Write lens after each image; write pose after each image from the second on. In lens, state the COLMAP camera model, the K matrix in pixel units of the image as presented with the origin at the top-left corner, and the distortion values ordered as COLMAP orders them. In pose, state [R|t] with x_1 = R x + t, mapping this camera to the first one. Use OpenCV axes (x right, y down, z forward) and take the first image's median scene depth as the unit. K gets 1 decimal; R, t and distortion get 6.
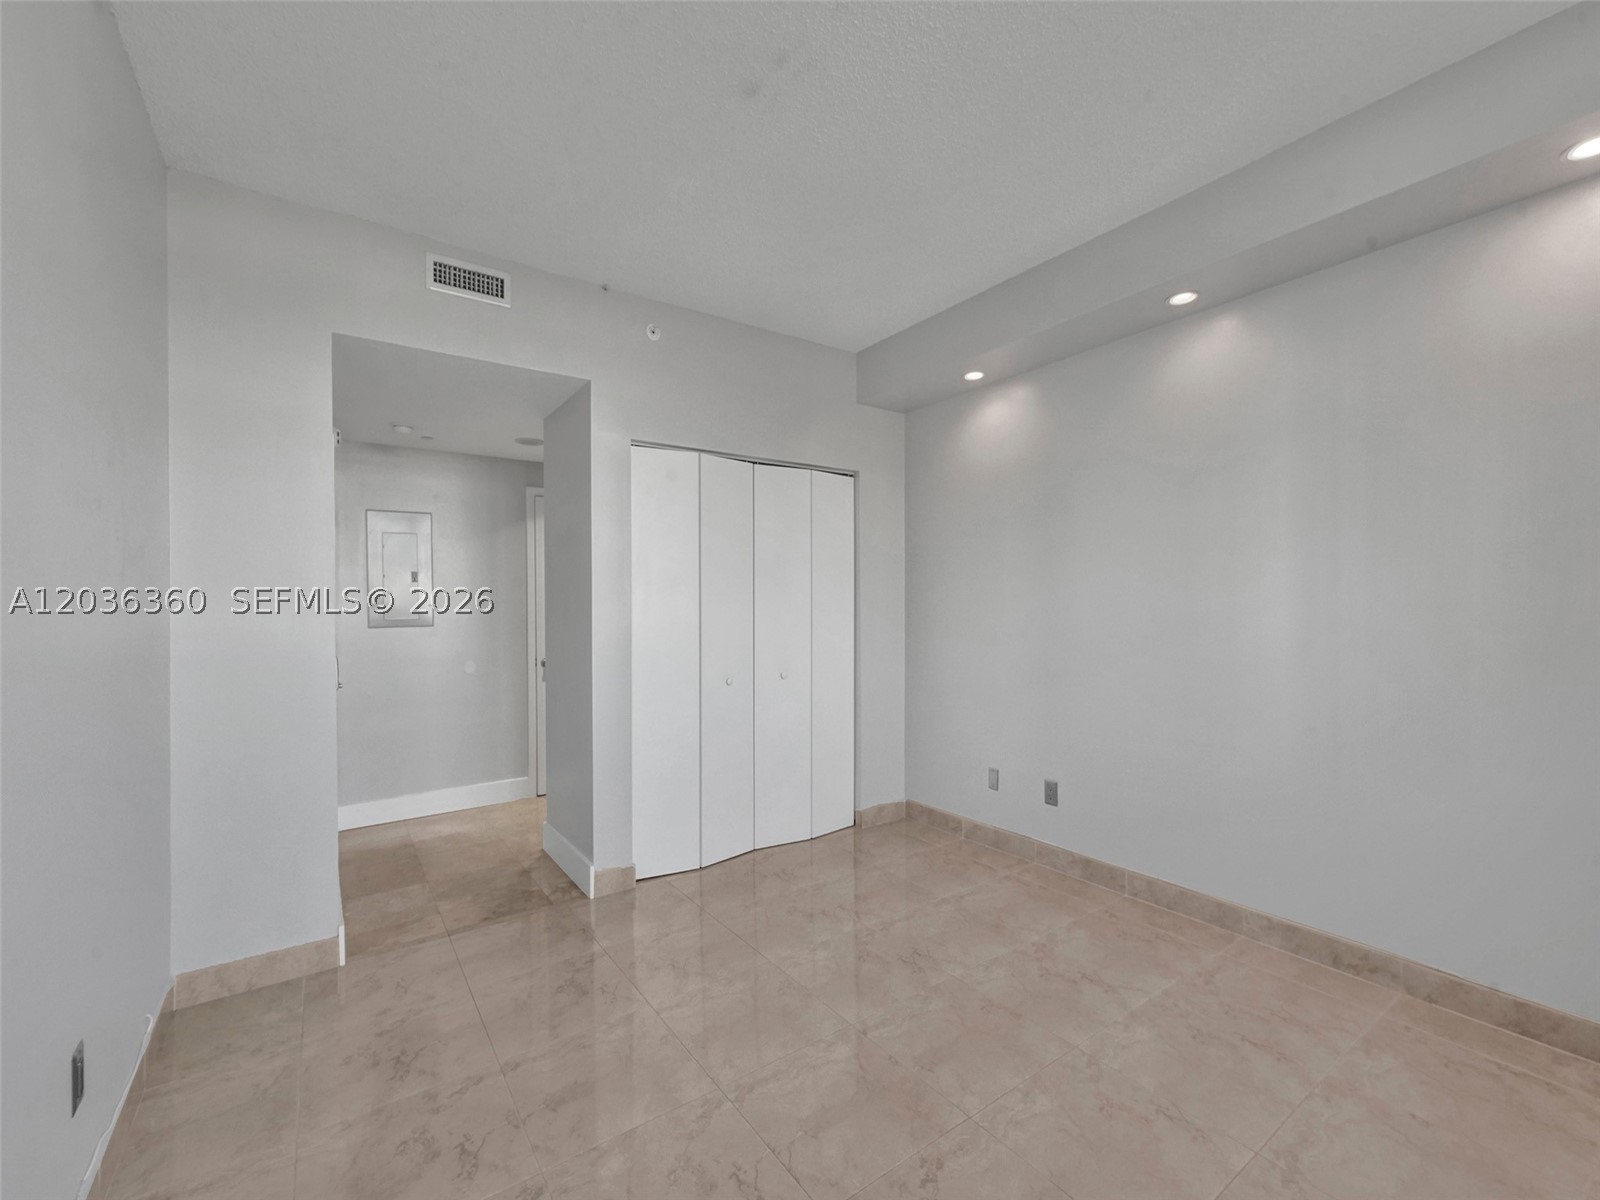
lens RADIAL K [[643.4, 0, 800.0], [0, 643.4, 608.9], [0, 0, 1]] dist [0.016011, 0.000873]
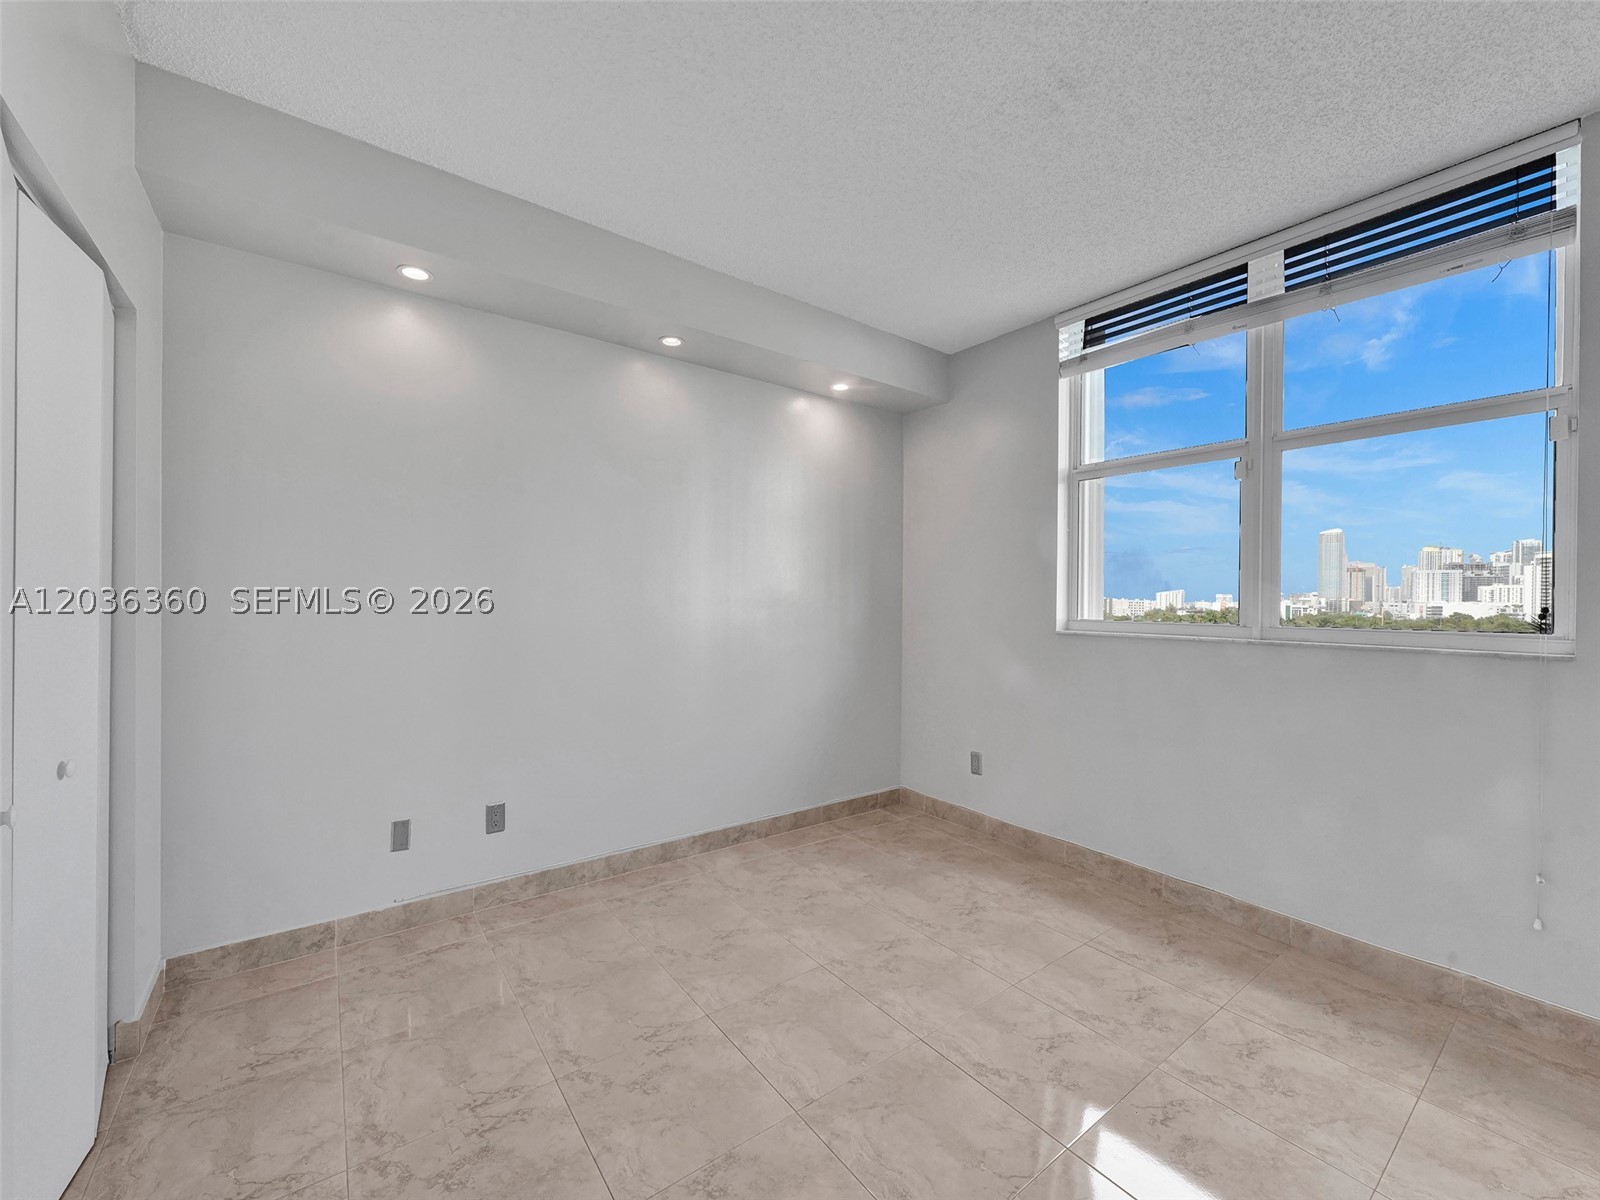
lens RADIAL K [[643.4, 0, 799.0], [0, 643.4, 599.1], [0, 0, 1]] dist [0.016011, 0.000873]
pose [[-0.004613, 0.018788, 0.999813, -0.537416], [-0.009162, 0.999781, -0.018830, 0.025704], [-0.999947, -0.009247, -0.004440, 0.750612]]
